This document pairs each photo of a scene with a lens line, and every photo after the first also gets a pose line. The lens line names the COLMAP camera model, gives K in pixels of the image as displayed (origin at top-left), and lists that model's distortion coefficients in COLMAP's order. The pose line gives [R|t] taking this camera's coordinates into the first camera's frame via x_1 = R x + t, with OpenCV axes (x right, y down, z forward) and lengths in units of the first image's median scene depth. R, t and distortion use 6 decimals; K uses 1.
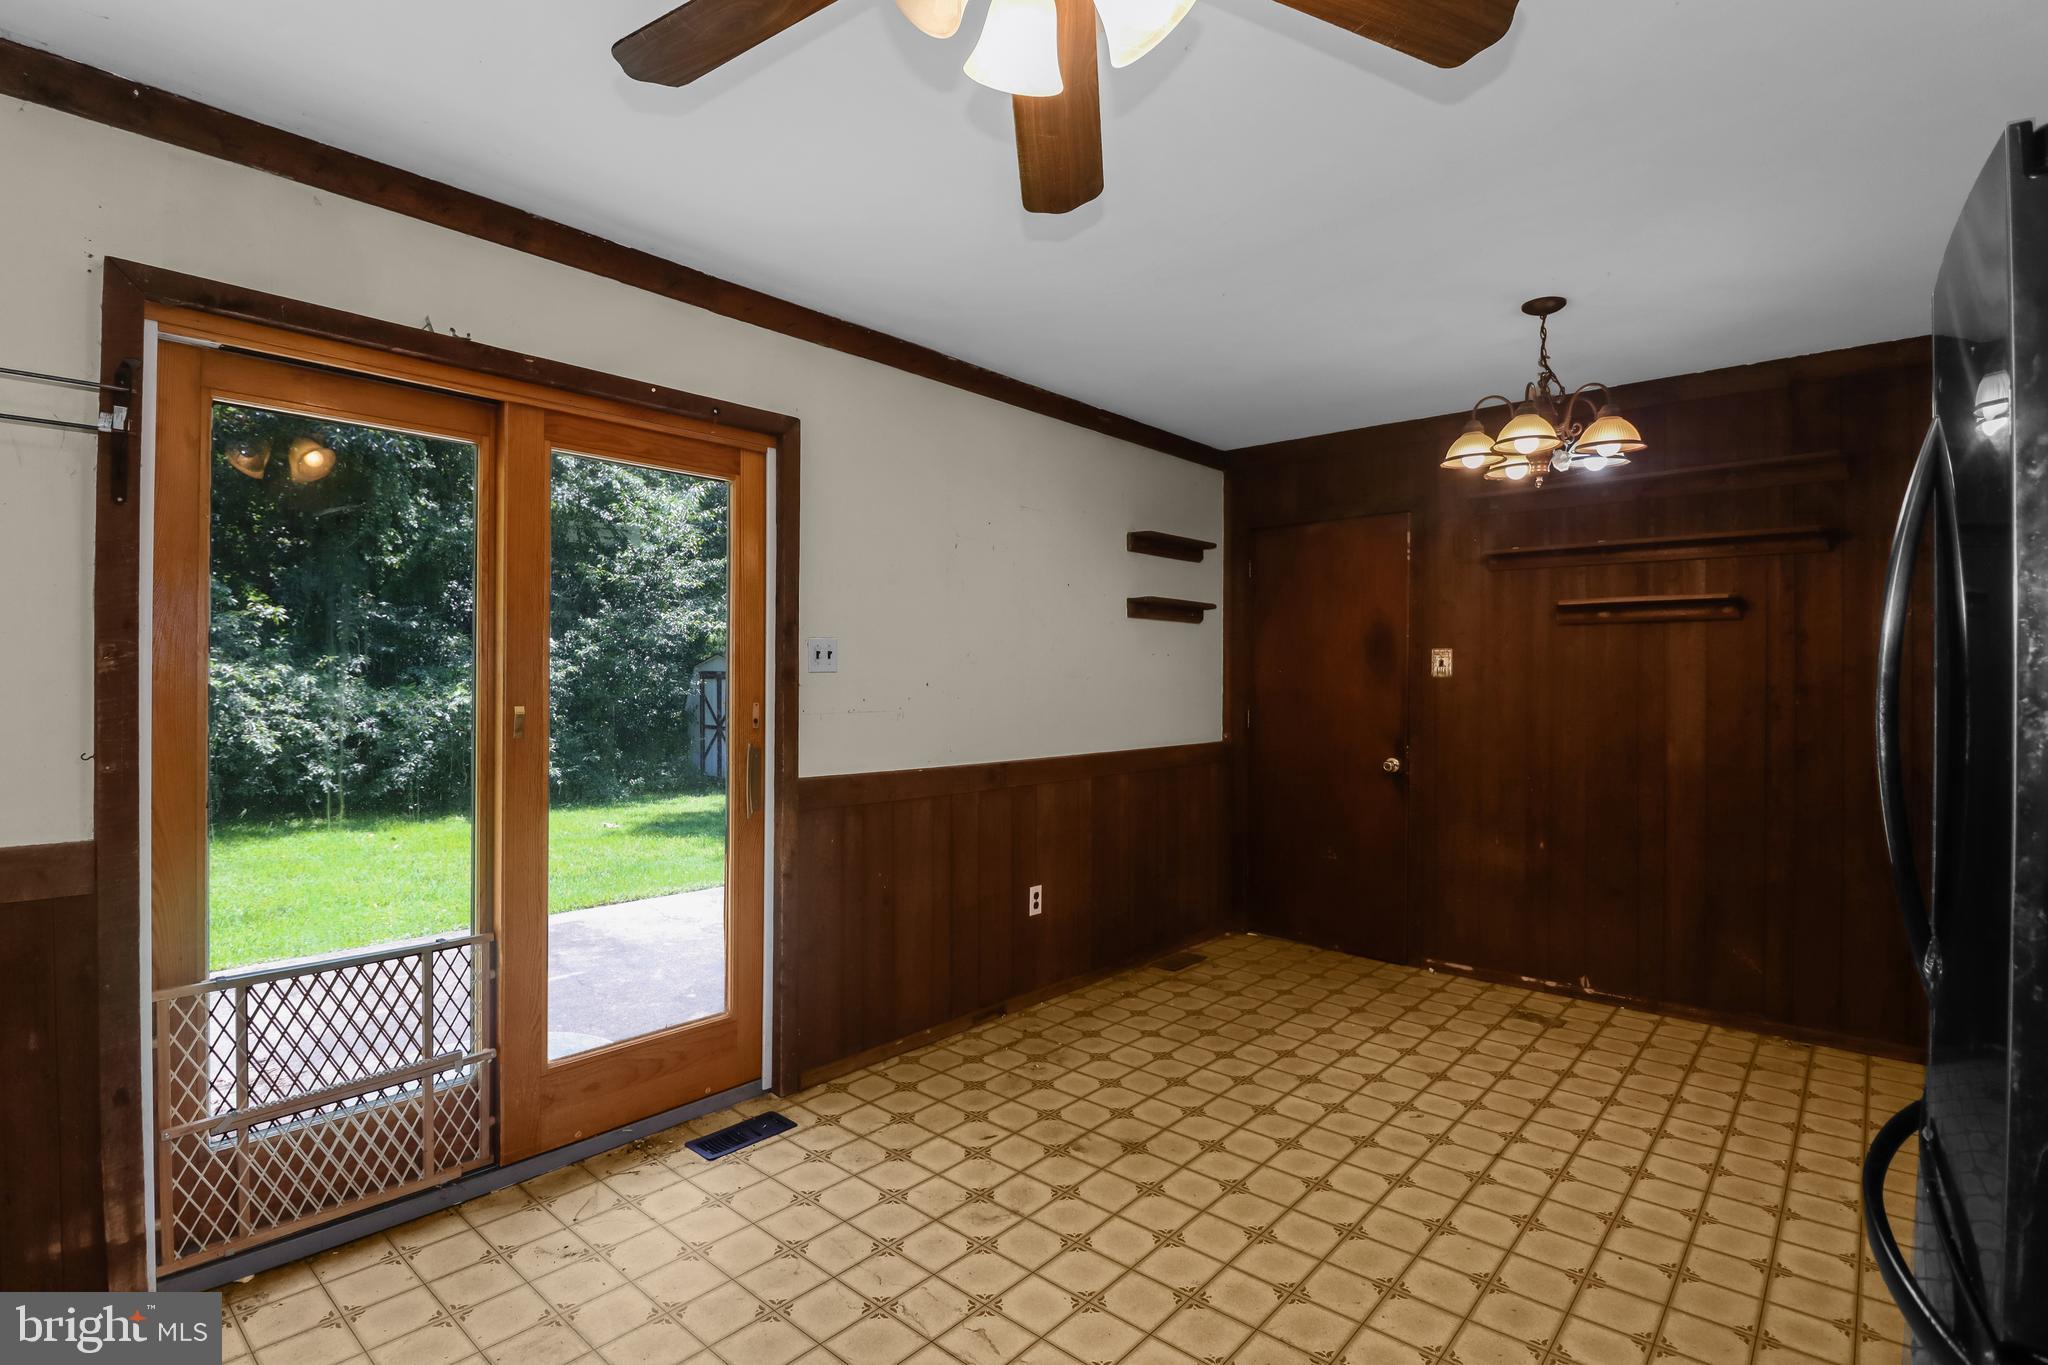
lens RADIAL K [[990.6, 0, 1021.3], [0, 990.6, 680.5], [0, 0, 1]] dist [-0.004033, -0.004269]
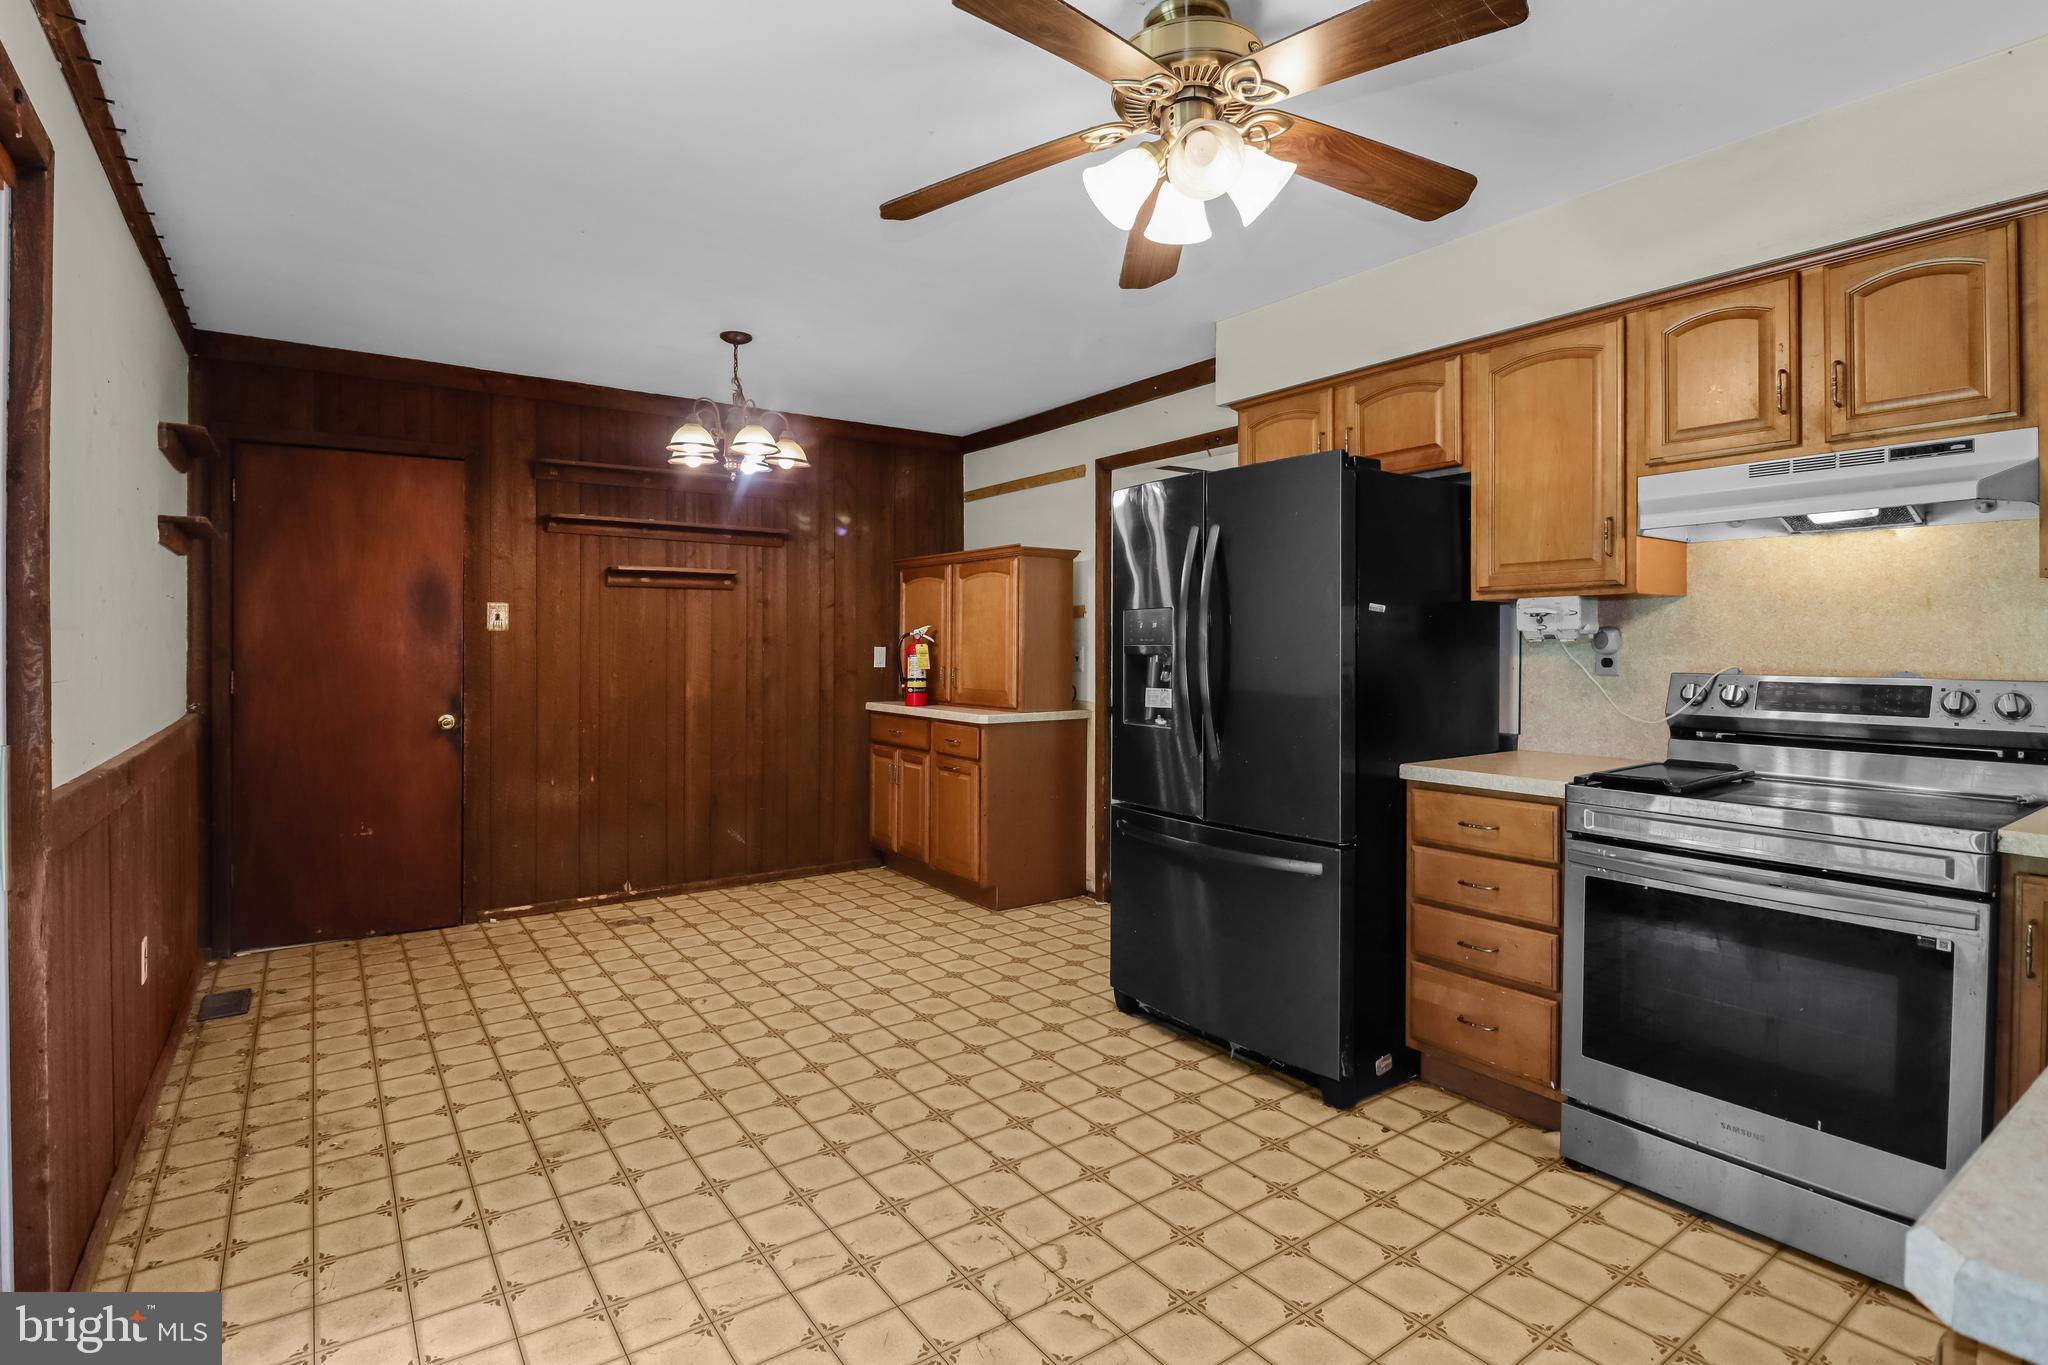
lens RADIAL K [[990.6, 0, 1021.3], [0, 990.6, 660.7], [0, 0, 1]] dist [-0.004033, -0.004269]
pose [[0.231820, -0.022079, 0.972508, -0.562237], [0.001716, 0.999750, 0.022289, 0.007410], [-0.972757, -0.003498, 0.231800, 0.311156]]
